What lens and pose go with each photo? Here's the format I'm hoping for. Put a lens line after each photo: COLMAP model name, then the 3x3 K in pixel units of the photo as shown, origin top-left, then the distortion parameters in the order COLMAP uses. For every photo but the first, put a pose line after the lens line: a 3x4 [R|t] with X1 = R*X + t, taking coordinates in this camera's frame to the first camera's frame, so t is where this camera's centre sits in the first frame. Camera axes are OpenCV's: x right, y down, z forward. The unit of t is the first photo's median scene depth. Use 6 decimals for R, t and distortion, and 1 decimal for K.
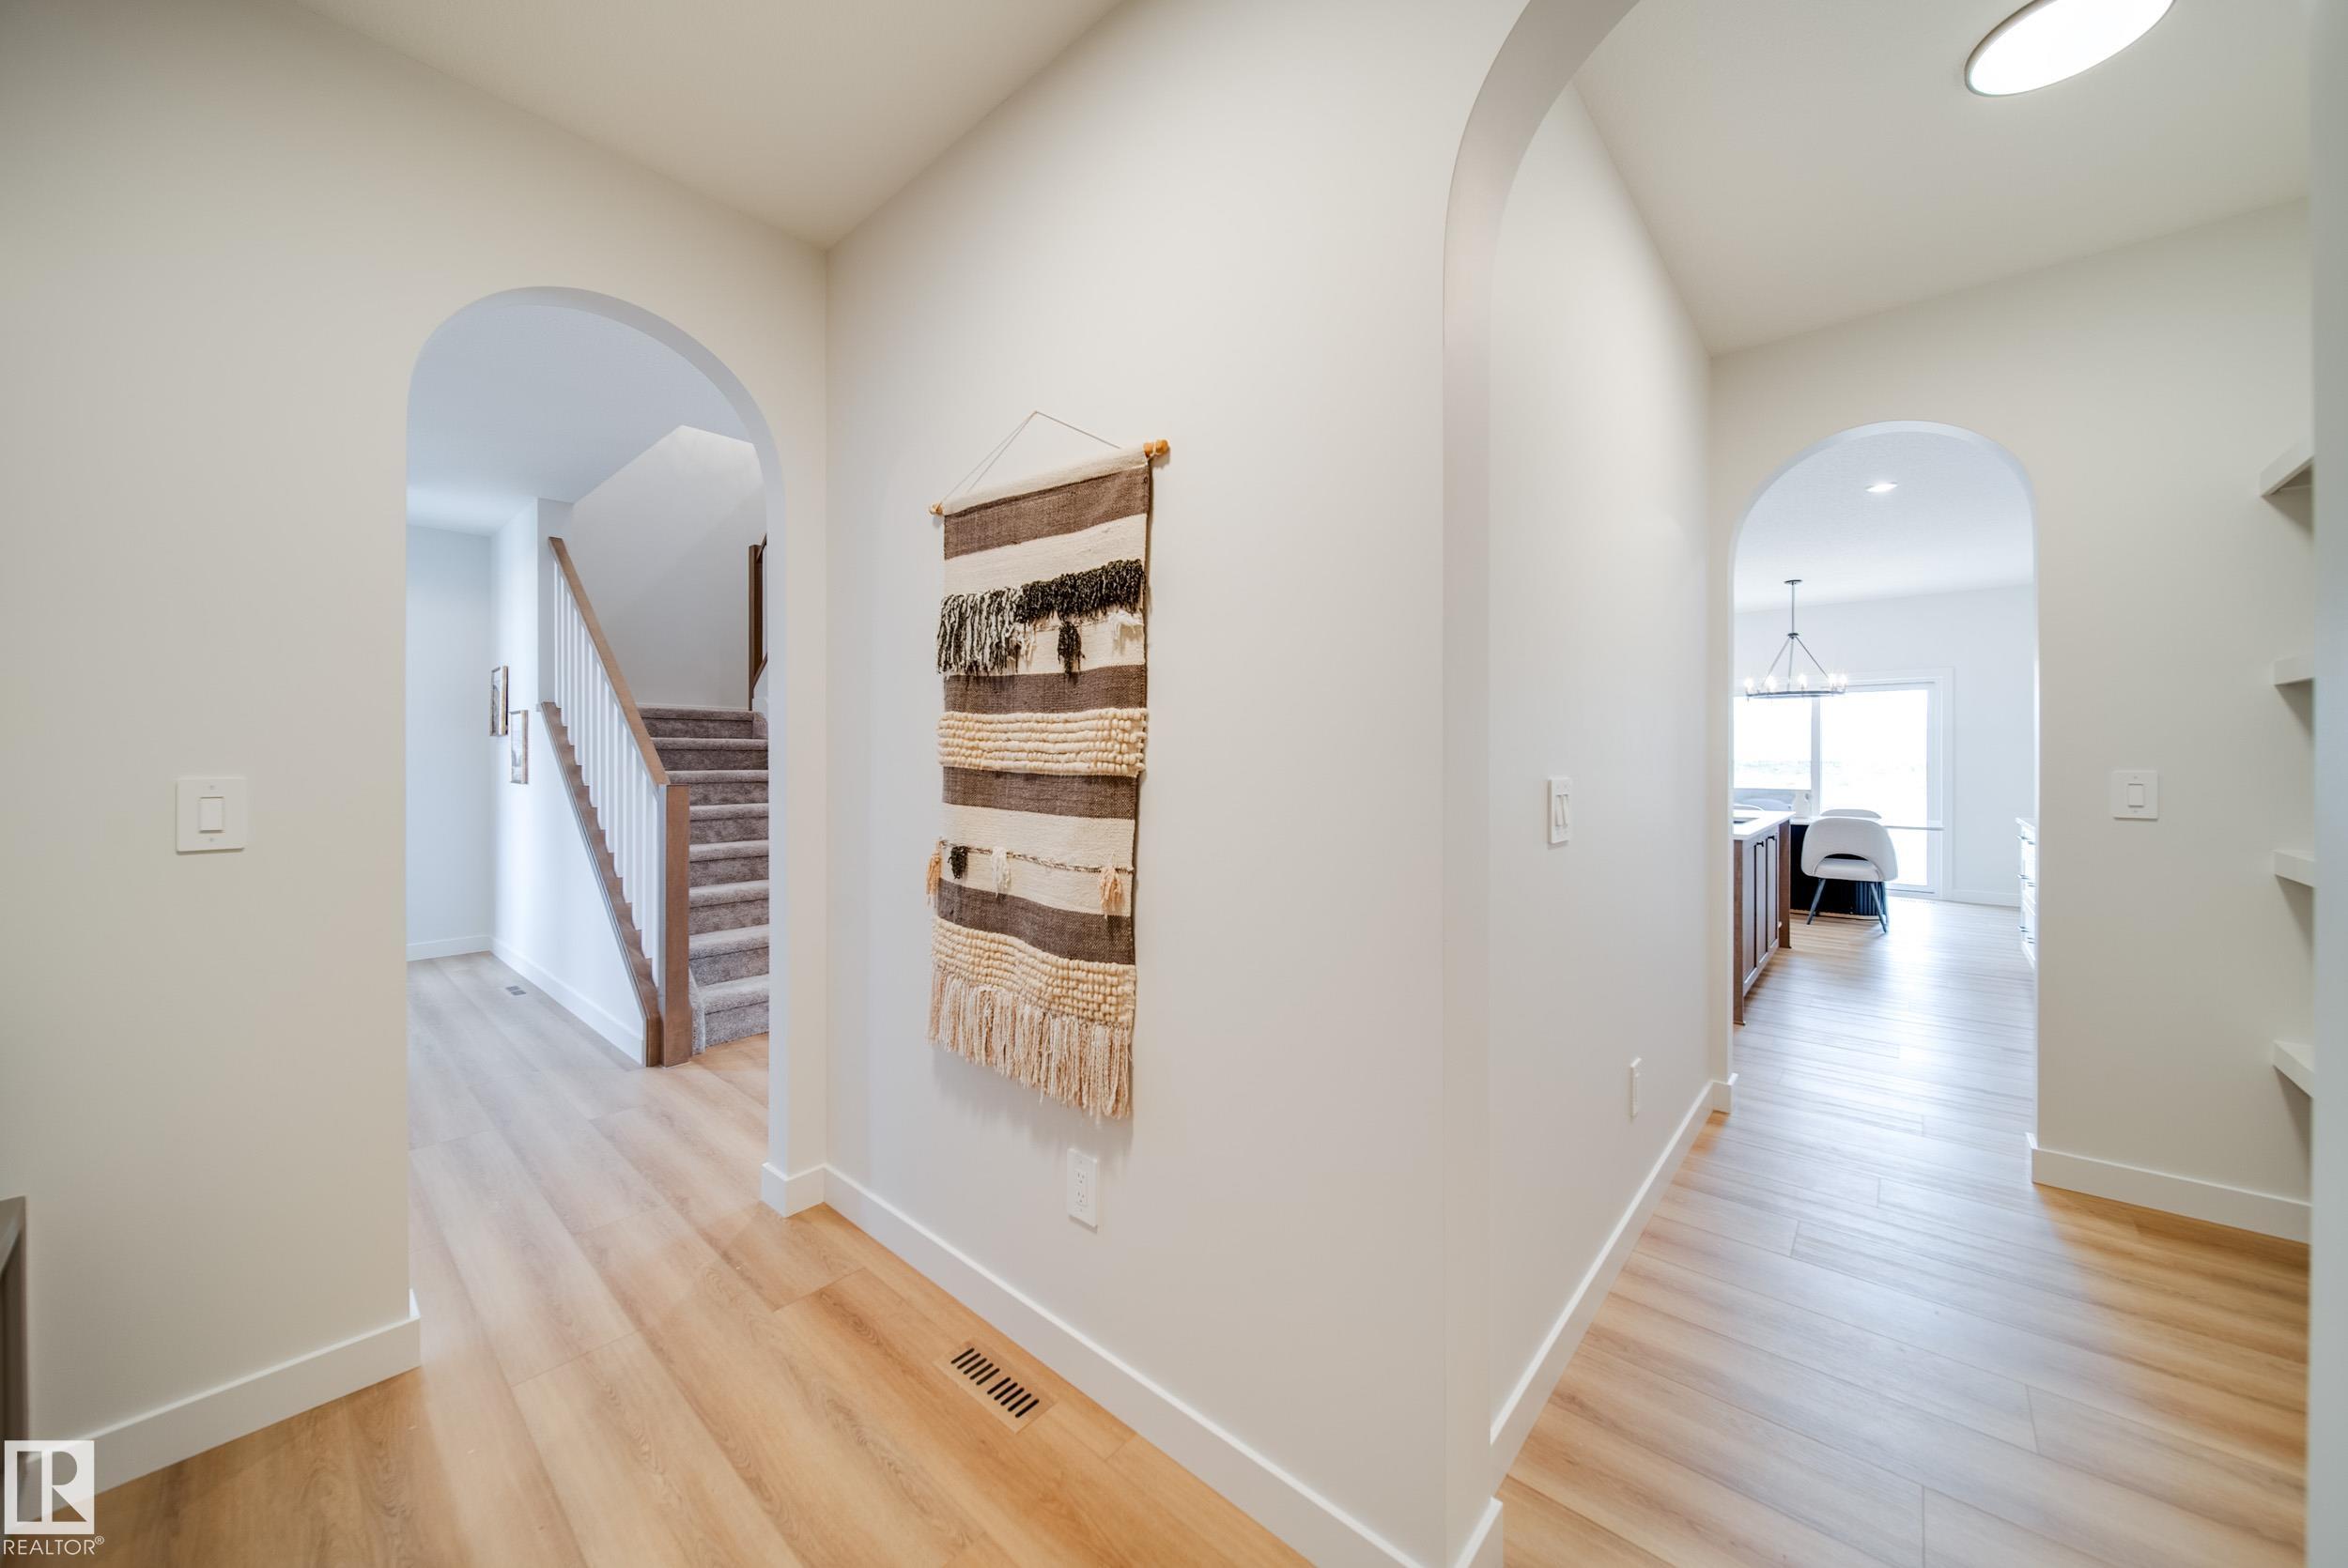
lens RADIAL K [[826.3, 0, 1171.8], [0, 826.3, 776.4], [0, 0, 1]] dist [-0.000654, -0.000246]
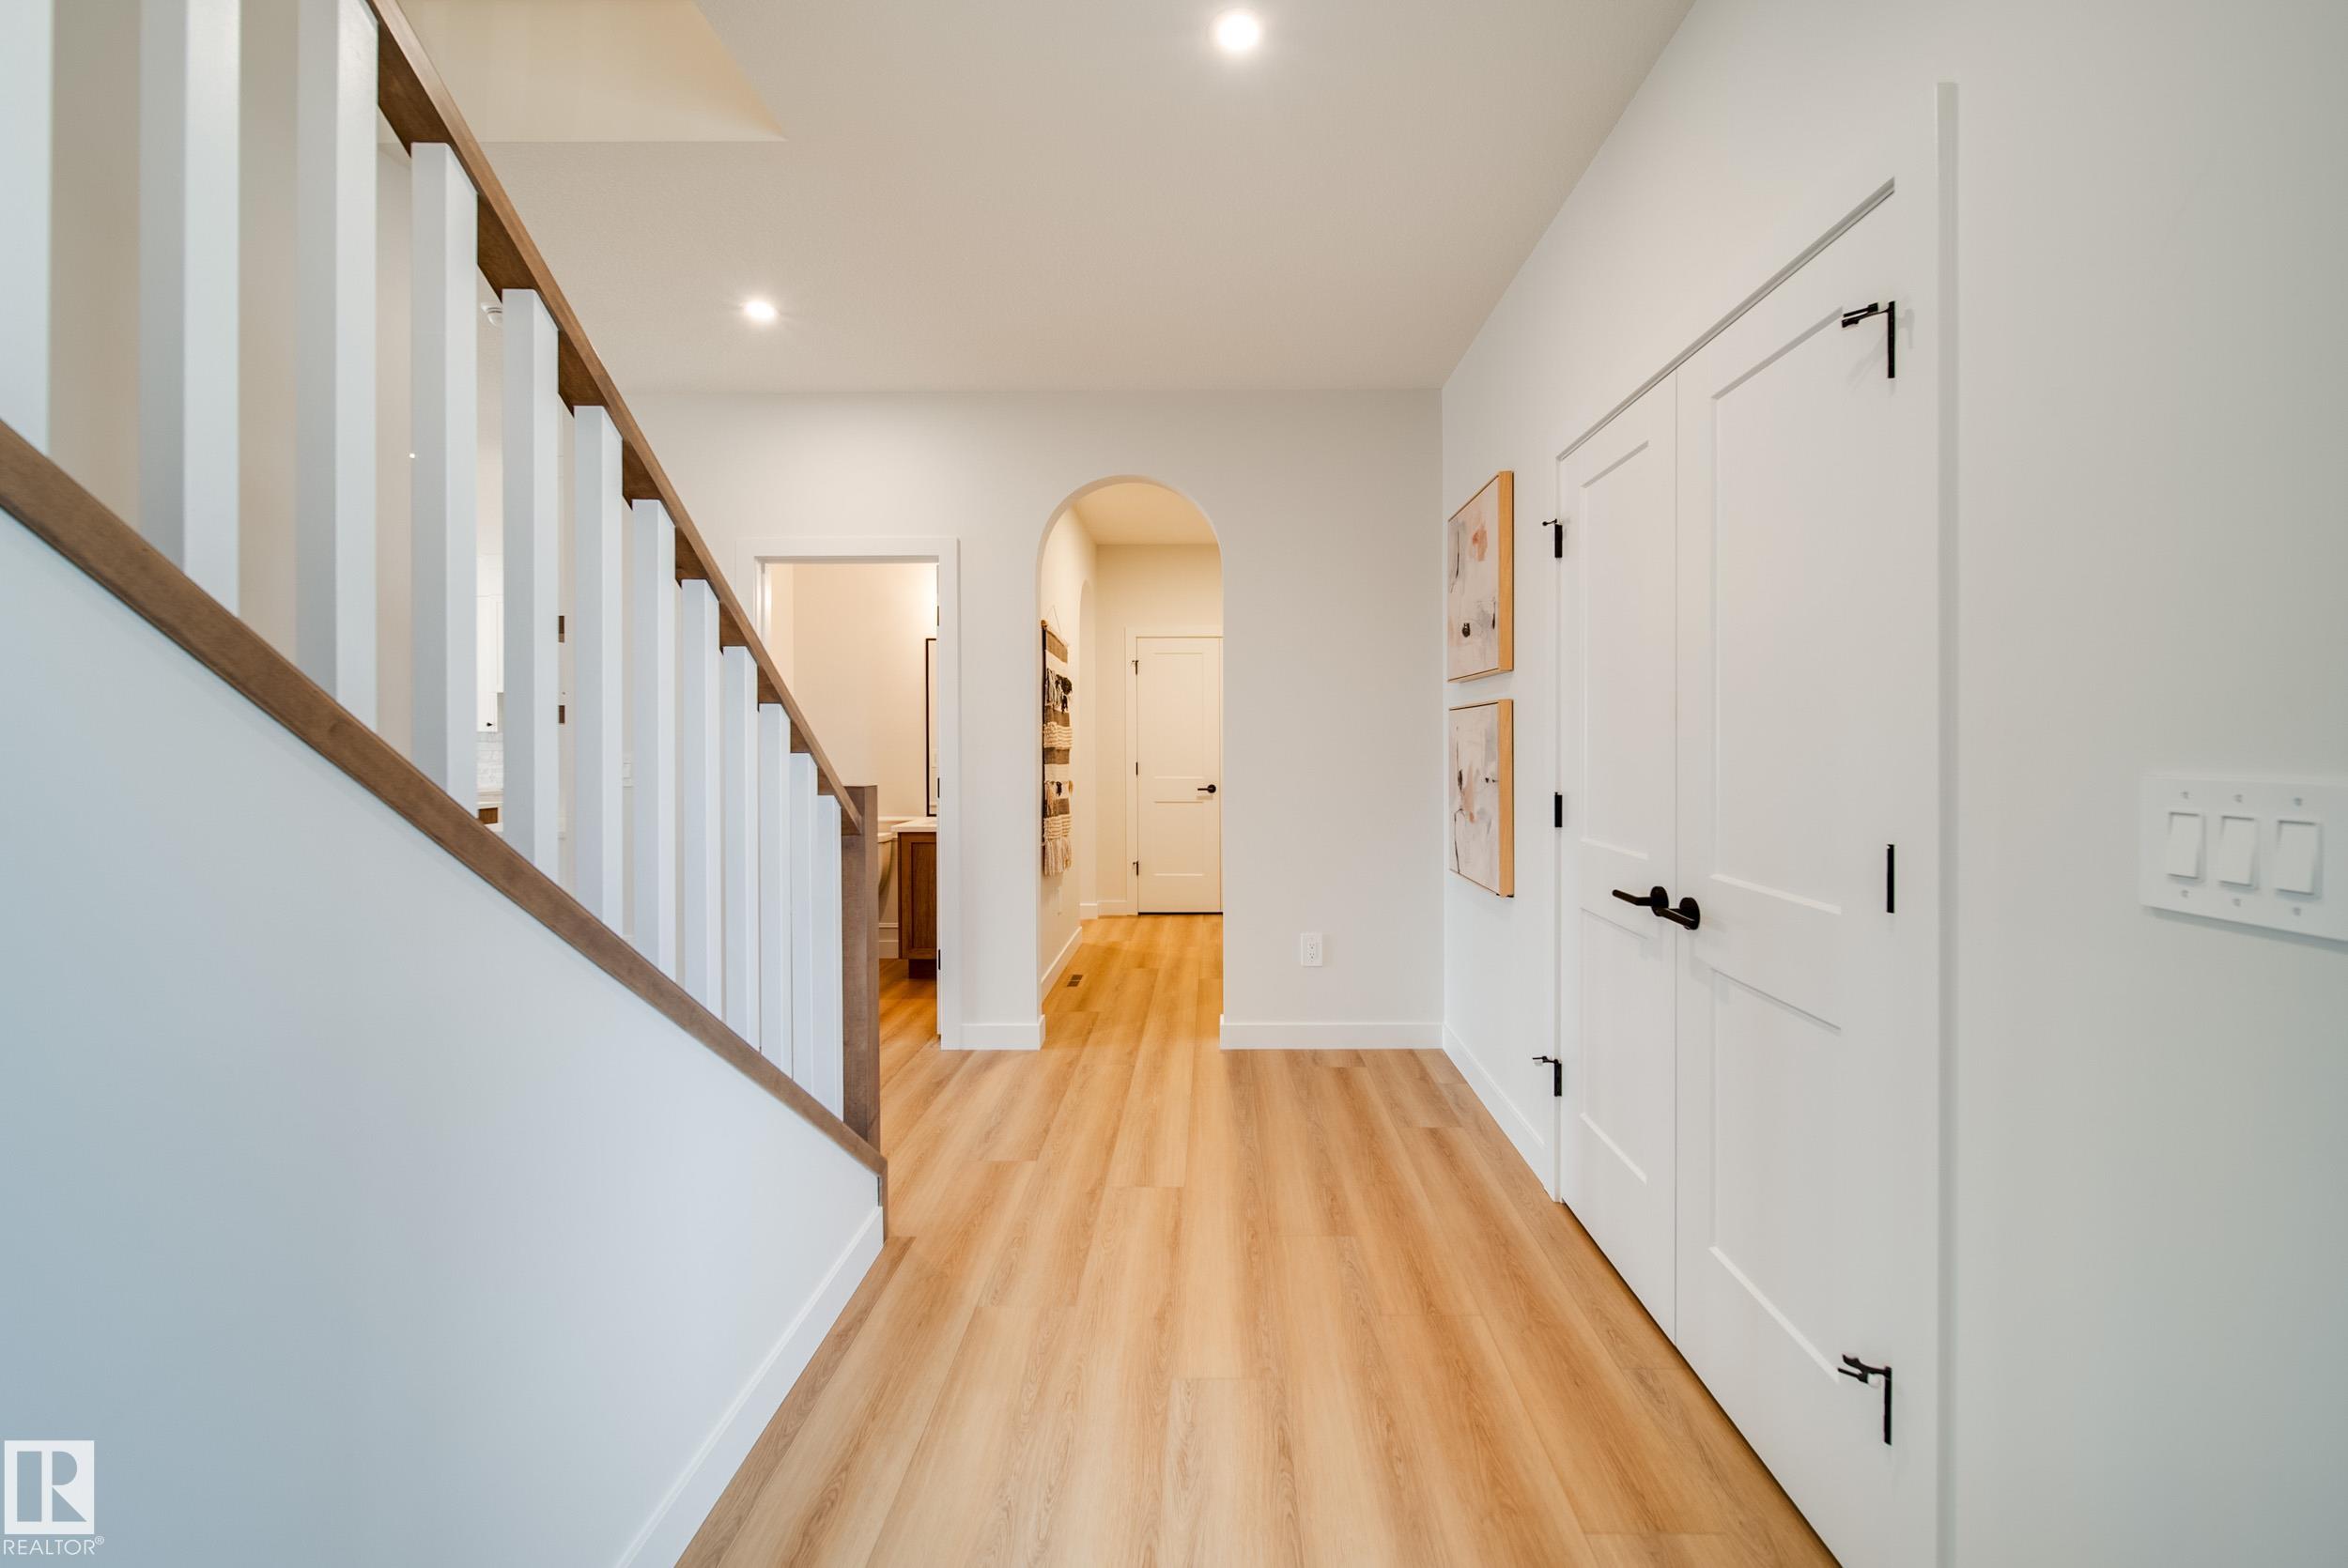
lens RADIAL K [[828.4, 0, 1172.6], [0, 828.4, 762.2], [0, 0, 1]] dist [-0.000446, -0.000424]
pose [[-0.635815, -0.019452, 0.771597, -2.365459], [0.015764, 0.999147, 0.038179, -0.054166], [-0.771681, 0.036438, -0.634965, 2.341066]]
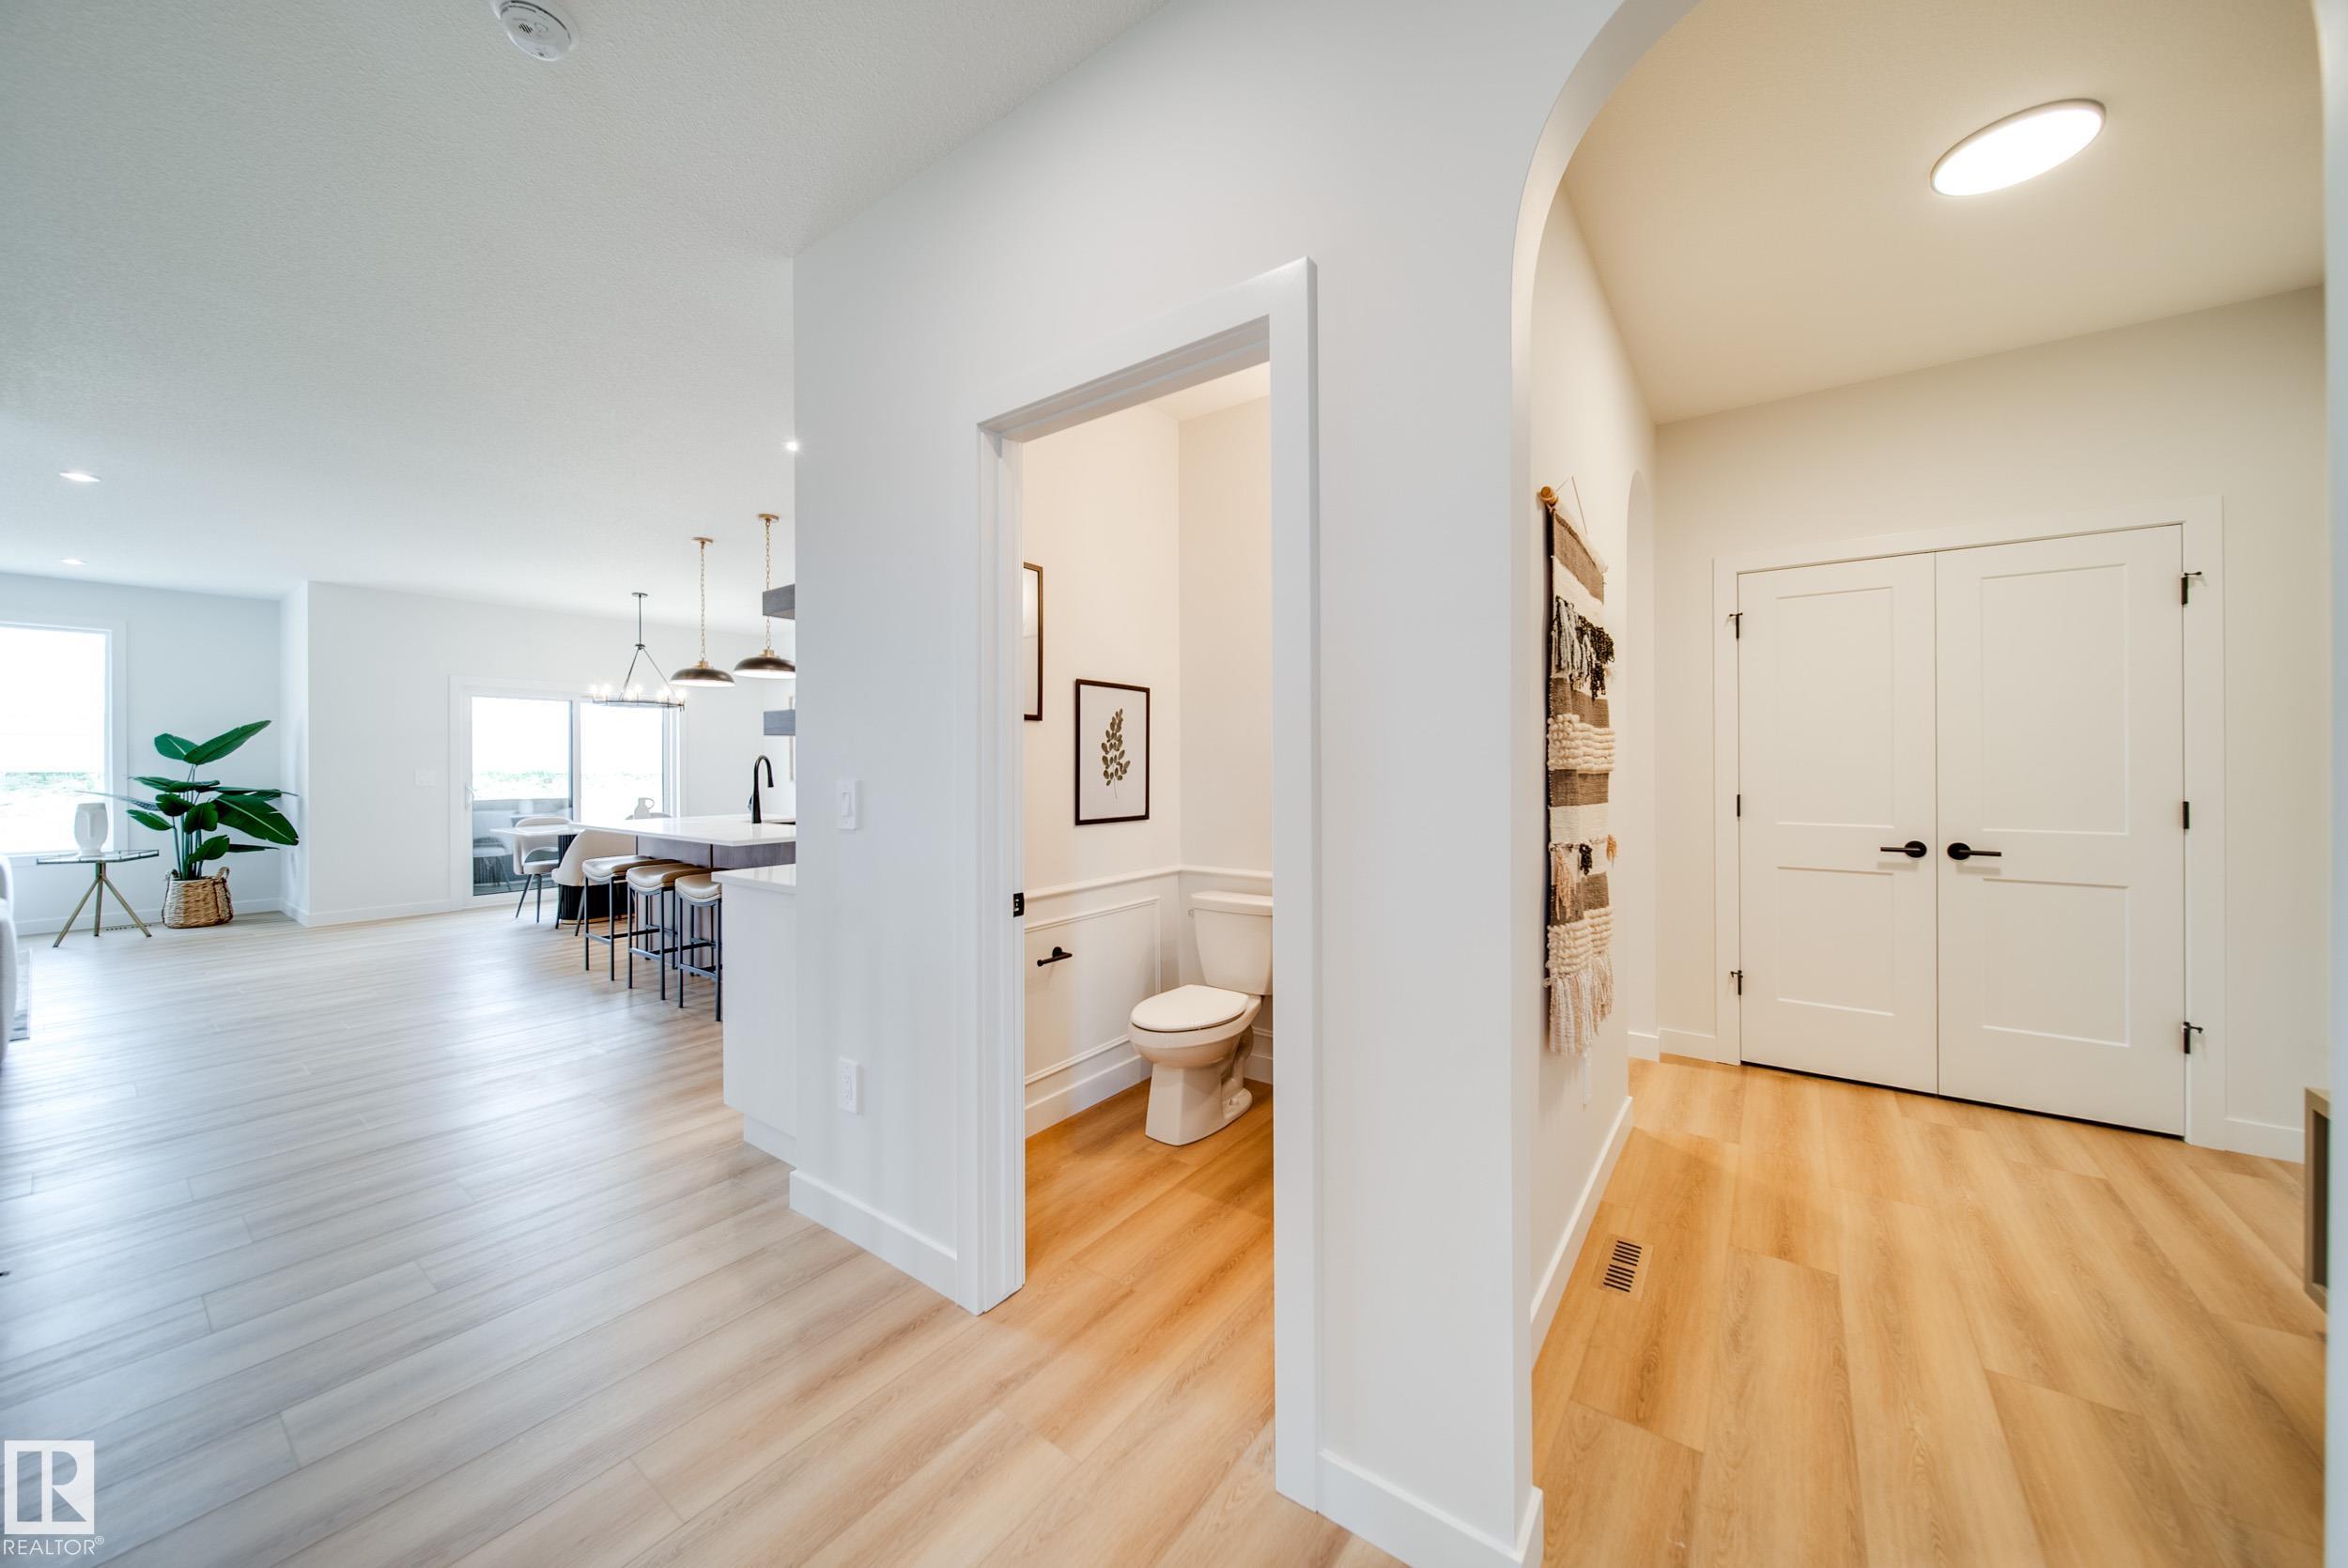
lens RADIAL K [[833.9, 0, 1167.4], [0, 833.9, 768.5], [0, 0, 1]] dist [-0.002116, -0.000469]
pose [[-0.087345, -0.004561, 0.996168, -1.349388], [0.027180, 0.999606, 0.006960, -0.034402], [-0.995807, 0.027683, -0.087187, 1.713101]]
